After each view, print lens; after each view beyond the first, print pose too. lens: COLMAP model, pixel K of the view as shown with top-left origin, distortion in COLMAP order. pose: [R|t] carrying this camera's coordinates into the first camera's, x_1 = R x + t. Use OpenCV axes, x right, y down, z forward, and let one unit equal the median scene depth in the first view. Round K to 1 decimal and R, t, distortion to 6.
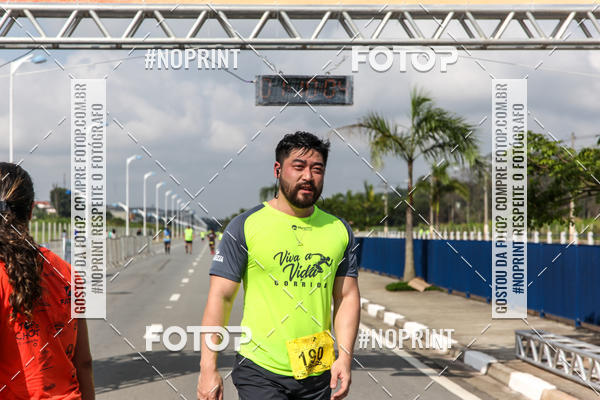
lens RADIAL K [[1154.5, 0, 300.0], [0, 1154.5, 200.0], [0, 0, 1]] dist [0.224339, -0.143055]
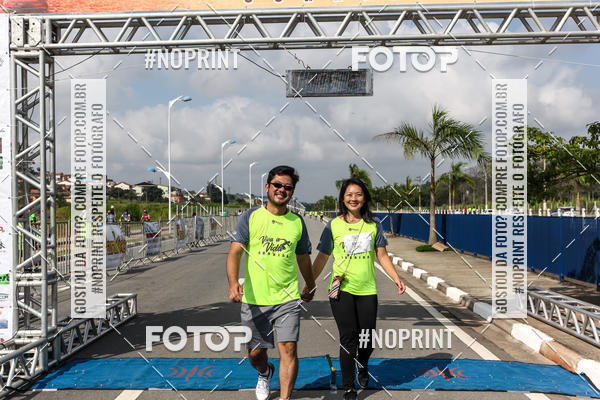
lens RADIAL K [[721.7, 0, 300.0], [0, 721.7, 200.0], [0, 0, 1]] dist [0.008186, 0.019947]
pose [[0.995685, -0.010465, -0.092206, 0.016135], [0.011565, 0.999868, 0.011409, 0.004813], [0.092075, -0.012426, 0.995675, 0.120718]]
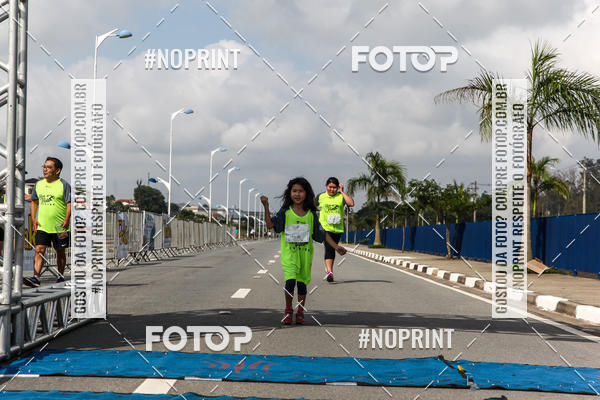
lens RADIAL K [[1143.1, 0, 300.0], [0, 1143.1, 211.5], [0, 0, 1]] dist [0.207305, -0.277479]
pose [[0.997374, 0.023684, -0.068445, -0.018745], [-0.023724, 0.999719, 0.000228, 0.035696], [0.068431, 0.001397, 0.997655, 0.111801]]
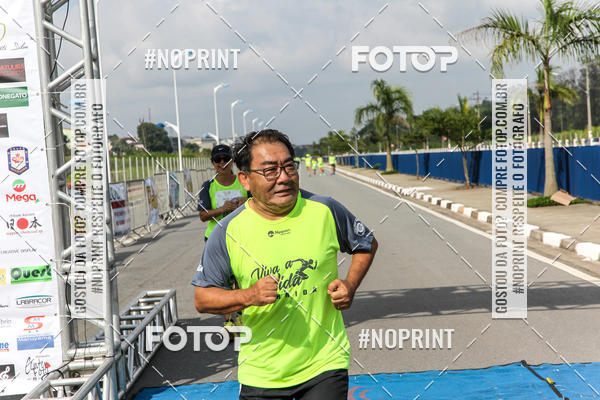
lens RADIAL K [[1137.9, 0, 300.0], [0, 1137.9, 200.0], [0, 0, 1]] dist [0.204352, -0.263055]
pose [[0.995688, -0.060347, -0.070447, -0.037965], [0.064907, 0.995814, 0.064351, 0.004071], [0.066269, -0.068646, 0.995438, 0.102397]]
